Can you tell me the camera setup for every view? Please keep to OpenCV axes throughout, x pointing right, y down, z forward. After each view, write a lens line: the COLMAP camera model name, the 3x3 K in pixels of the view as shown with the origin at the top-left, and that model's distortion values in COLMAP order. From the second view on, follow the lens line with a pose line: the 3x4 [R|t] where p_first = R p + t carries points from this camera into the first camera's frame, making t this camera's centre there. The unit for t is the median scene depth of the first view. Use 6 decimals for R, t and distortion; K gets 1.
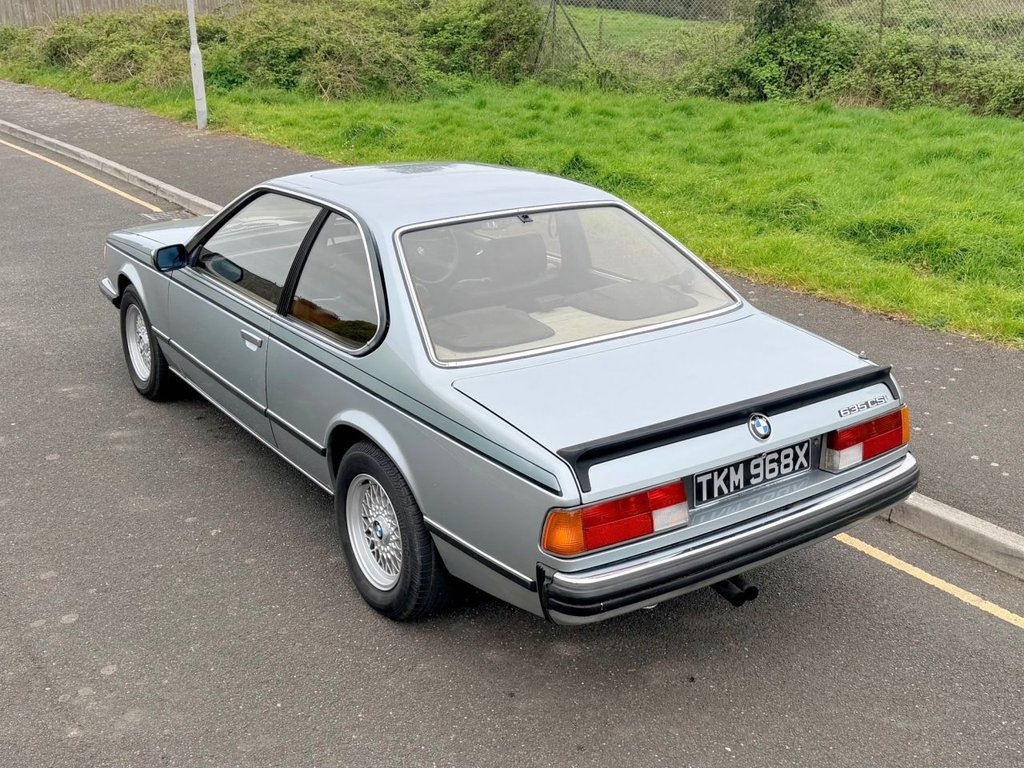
lens RADIAL K [[1070.8, 0, 554.3], [0, 1070.8, 358.7], [0, 0, 1]] dist [0.099337, 0.003850]
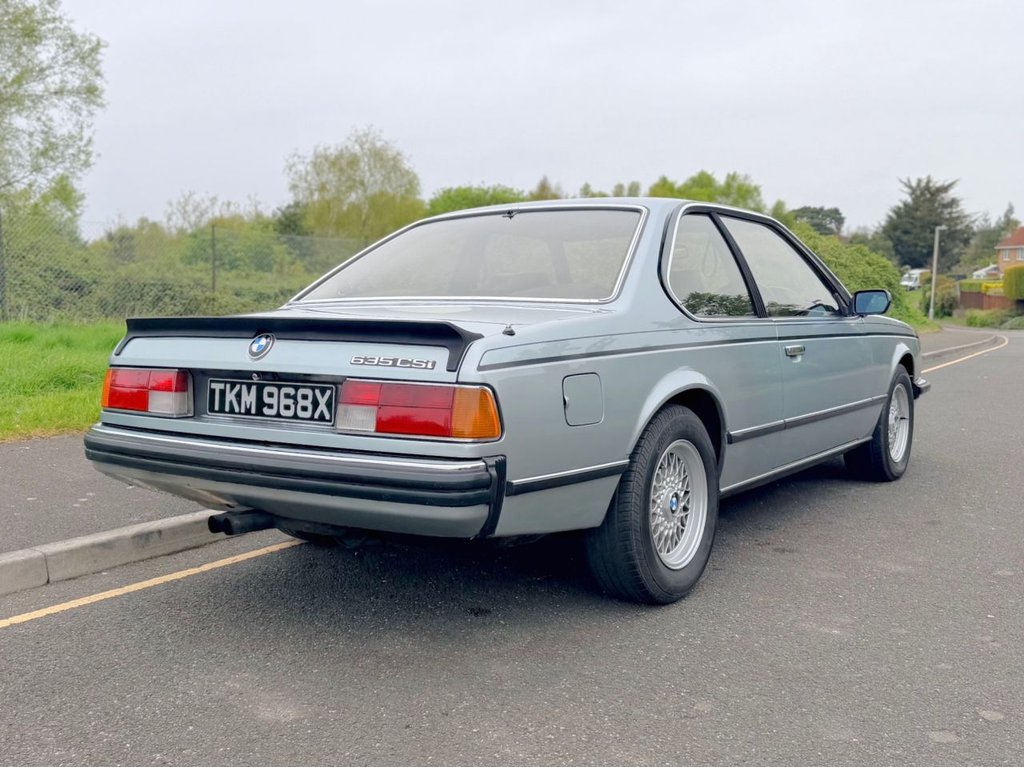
lens RADIAL K [[977.4, 0, 493.9], [0, 977.4, 395.0], [0, 0, 1]] dist [0.071963, -0.023142]
pose [[0.323085, 0.073519, -0.943510, 1.011412], [-0.278425, 0.960239, -0.020518, 0.063274], [0.904486, 0.269325, 0.330708, 0.879989]]
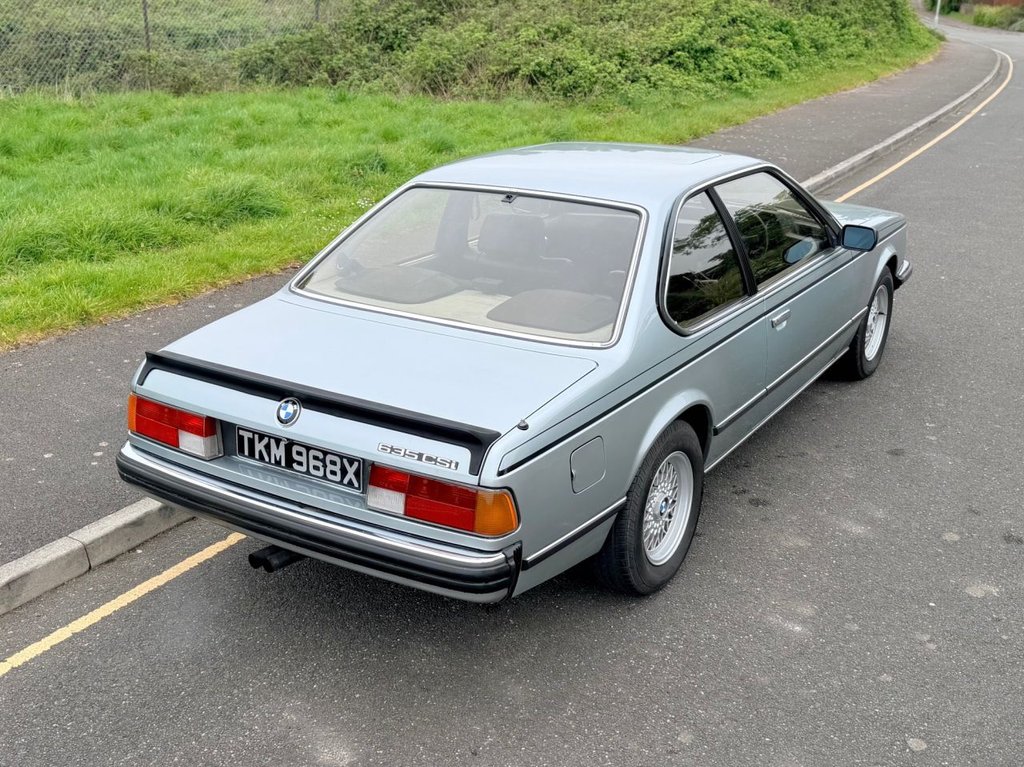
lens RADIAL K [[1021.6, 0, 509.2], [0, 1021.6, 407.4], [0, 0, 1]] dist [0.097211, -0.000292]
pose [[0.368431, 0.326343, -0.870493, 1.042490], [-0.272190, 0.933195, 0.234647, -0.208051], [0.888916, 0.150488, 0.432646, 0.744045]]
